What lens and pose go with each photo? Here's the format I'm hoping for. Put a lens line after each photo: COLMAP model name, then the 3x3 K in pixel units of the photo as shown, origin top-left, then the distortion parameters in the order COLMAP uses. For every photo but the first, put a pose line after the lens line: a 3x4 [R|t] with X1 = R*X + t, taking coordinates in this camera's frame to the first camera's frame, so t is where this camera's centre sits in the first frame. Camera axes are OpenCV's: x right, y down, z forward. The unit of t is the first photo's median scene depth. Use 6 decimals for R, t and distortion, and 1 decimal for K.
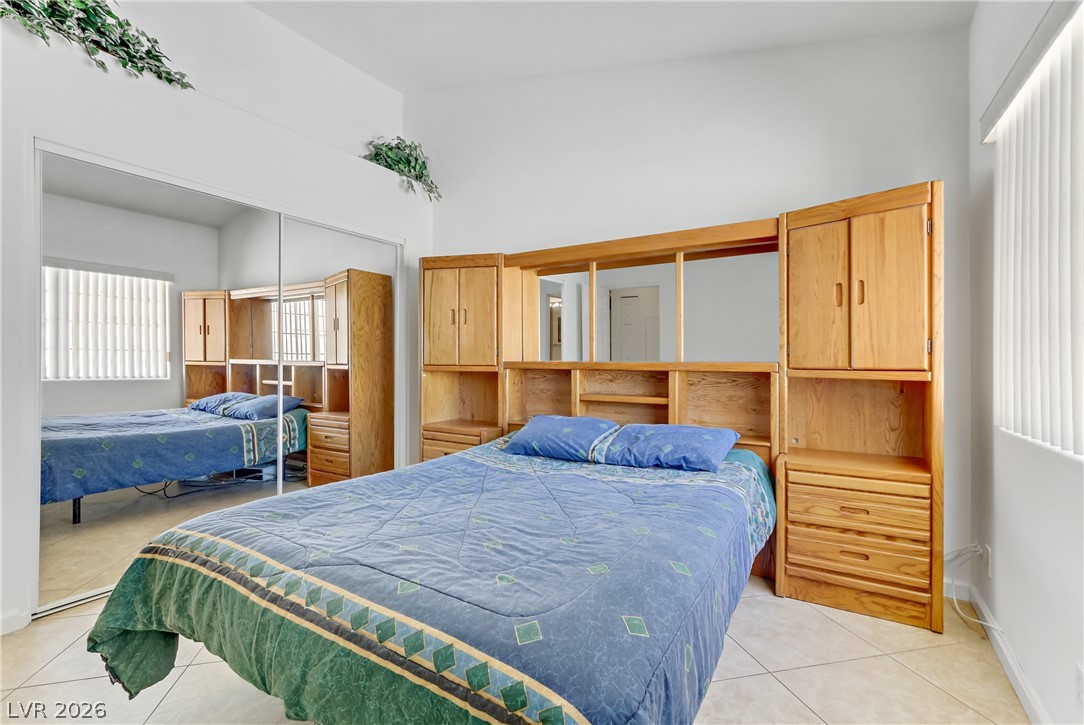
lens RADIAL K [[487.1, 0, 537.0], [0, 487.1, 359.3], [0, 0, 1]] dist [-0.000474, 0.000070]
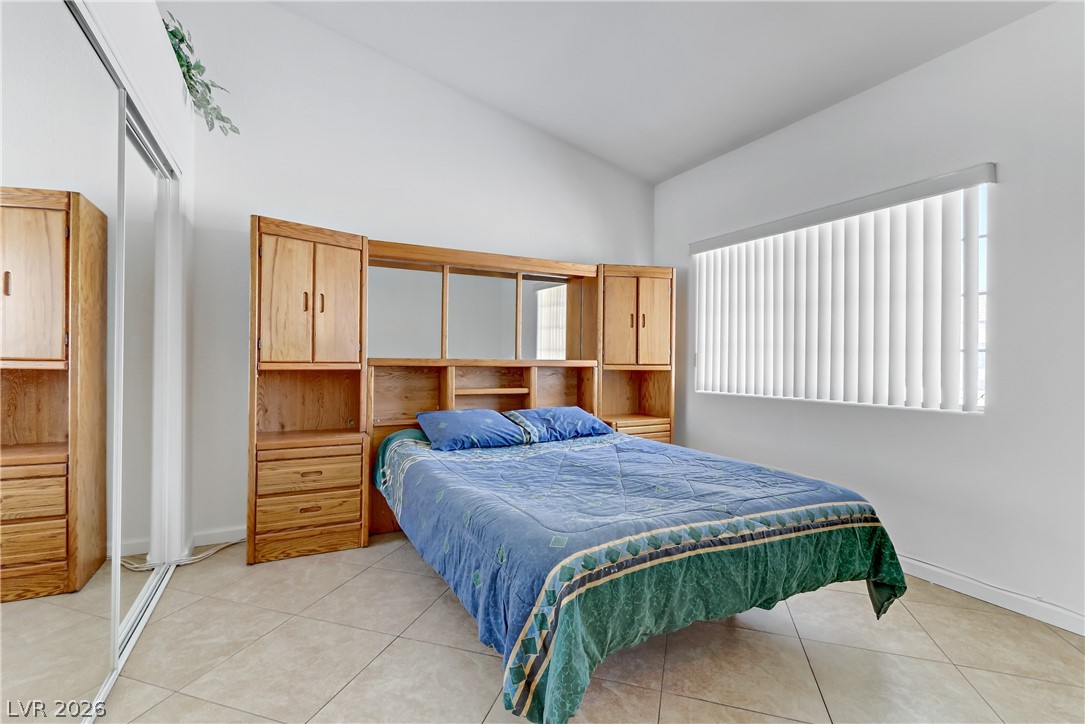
lens RADIAL K [[488.6, 0, 535.5], [0, 488.6, 357.5], [0, 0, 1]] dist [-0.004150, 0.006174]
pose [[0.520022, 0.004253, 0.854142, -0.732560], [-0.014067, 0.999895, 0.003586, -0.004315], [-0.854037, -0.013880, 0.520027, 0.290983]]
